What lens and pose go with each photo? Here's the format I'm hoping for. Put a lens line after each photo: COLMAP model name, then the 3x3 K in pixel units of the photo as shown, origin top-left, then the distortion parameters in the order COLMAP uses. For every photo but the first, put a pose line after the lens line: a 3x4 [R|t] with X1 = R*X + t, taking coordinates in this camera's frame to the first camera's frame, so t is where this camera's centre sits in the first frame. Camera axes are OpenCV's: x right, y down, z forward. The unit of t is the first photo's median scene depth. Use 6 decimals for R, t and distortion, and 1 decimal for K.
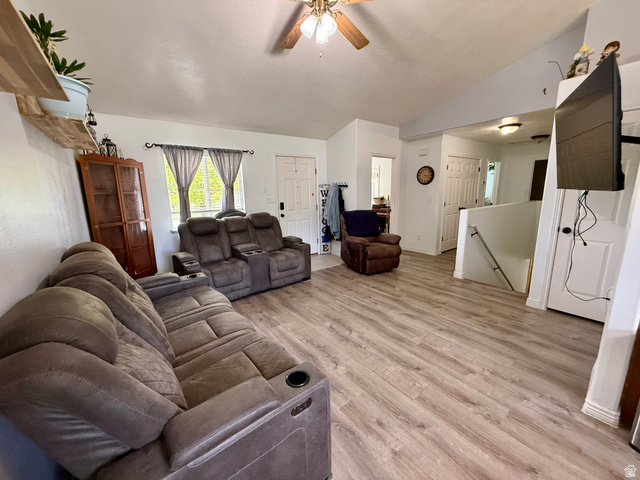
lens RADIAL K [[255.4, 0, 320.0], [0, 255.4, 240.0], [0, 0, 1]] dist [0.000607, 0.000229]
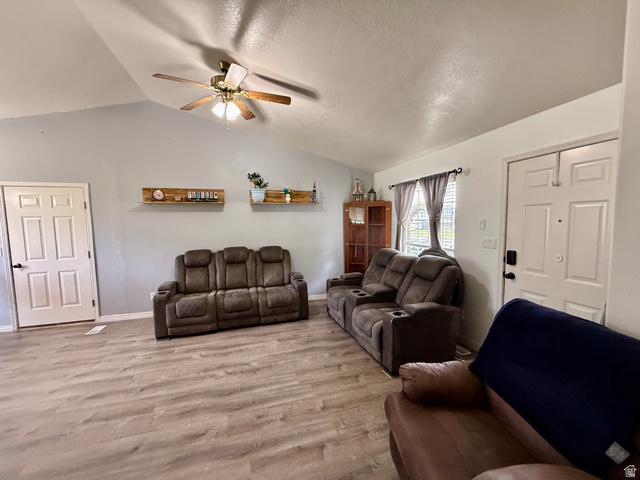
lens RADIAL K [[255.4, 0, 320.0], [0, 255.4, 240.0], [0, 0, 1]] dist [0.000607, 0.000229]
pose [[-0.343936, 0.099255, -0.933733, 0.769926], [-0.154814, 0.974795, 0.160645, -0.320512], [0.926143, 0.199806, -0.319901, 1.360270]]
